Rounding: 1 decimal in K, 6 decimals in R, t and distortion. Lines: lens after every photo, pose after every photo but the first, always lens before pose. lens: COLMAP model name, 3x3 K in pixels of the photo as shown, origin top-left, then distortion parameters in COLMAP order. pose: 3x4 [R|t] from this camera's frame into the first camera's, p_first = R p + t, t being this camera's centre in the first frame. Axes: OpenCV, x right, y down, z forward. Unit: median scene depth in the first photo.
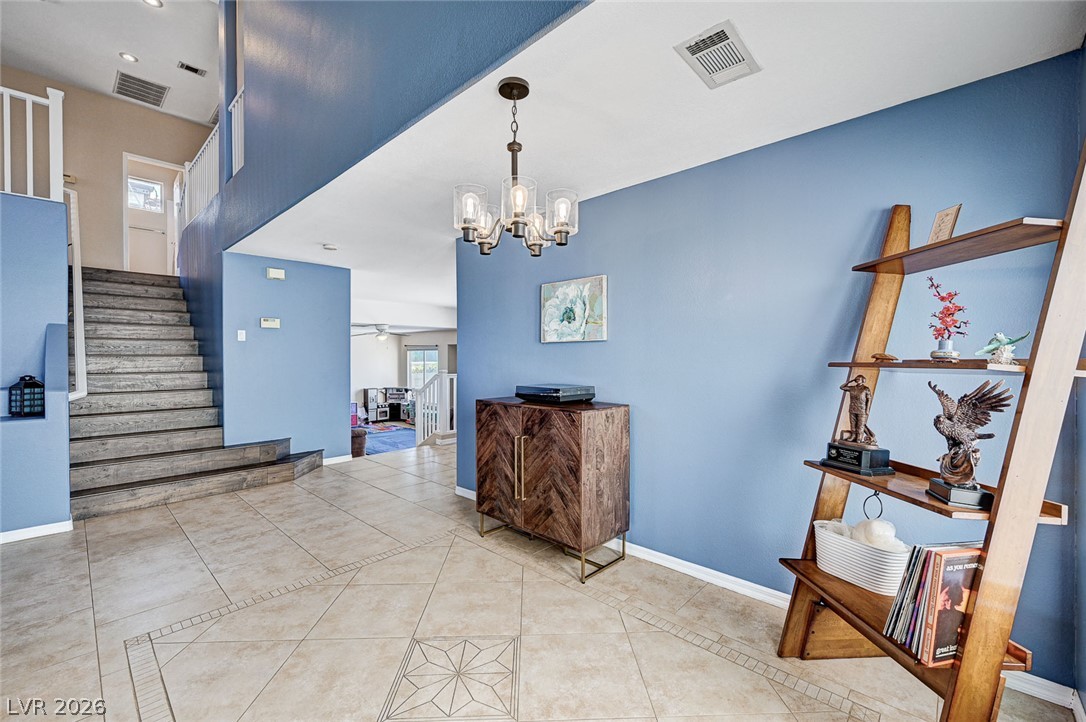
lens RADIAL K [[447.5, 0, 543.0], [0, 447.5, 361.0], [0, 0, 1]] dist [-0.003534, 0.000229]
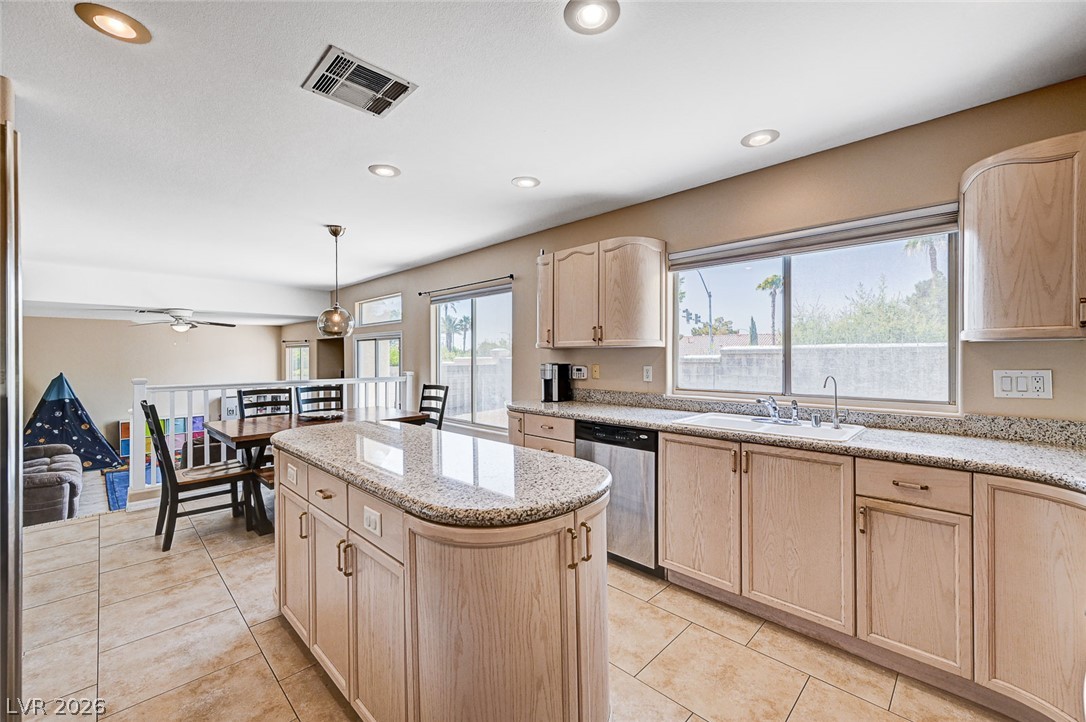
lens RADIAL K [[439.0, 0, 553.7], [0, 439.0, 357.4], [0, 0, 1]] dist [-0.007278, -0.000208]
pose [[0.999970, -0.005250, -0.005711, 0.172561], [0.005220, 0.999973, -0.005239, 0.000159], [0.005738, 0.005209, 0.999970, 0.243313]]
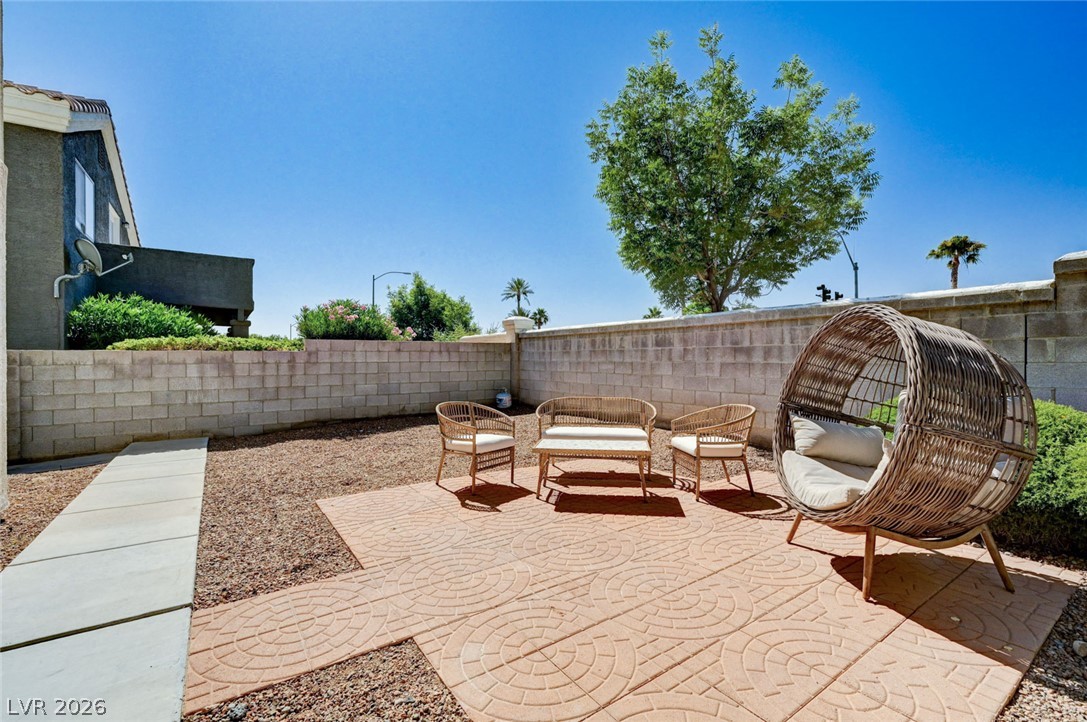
lens RADIAL K [[487.1, 0, 542.7], [0, 487.1, 356.9], [0, 0, 1]] dist [-0.000377, -0.000259]
pose [[0.977143, -0.002425, -0.212569, 0.244180], [0.000893, 0.999973, -0.007305, 0.046672], [0.212581, 0.006949, 0.977119, 0.749076]]
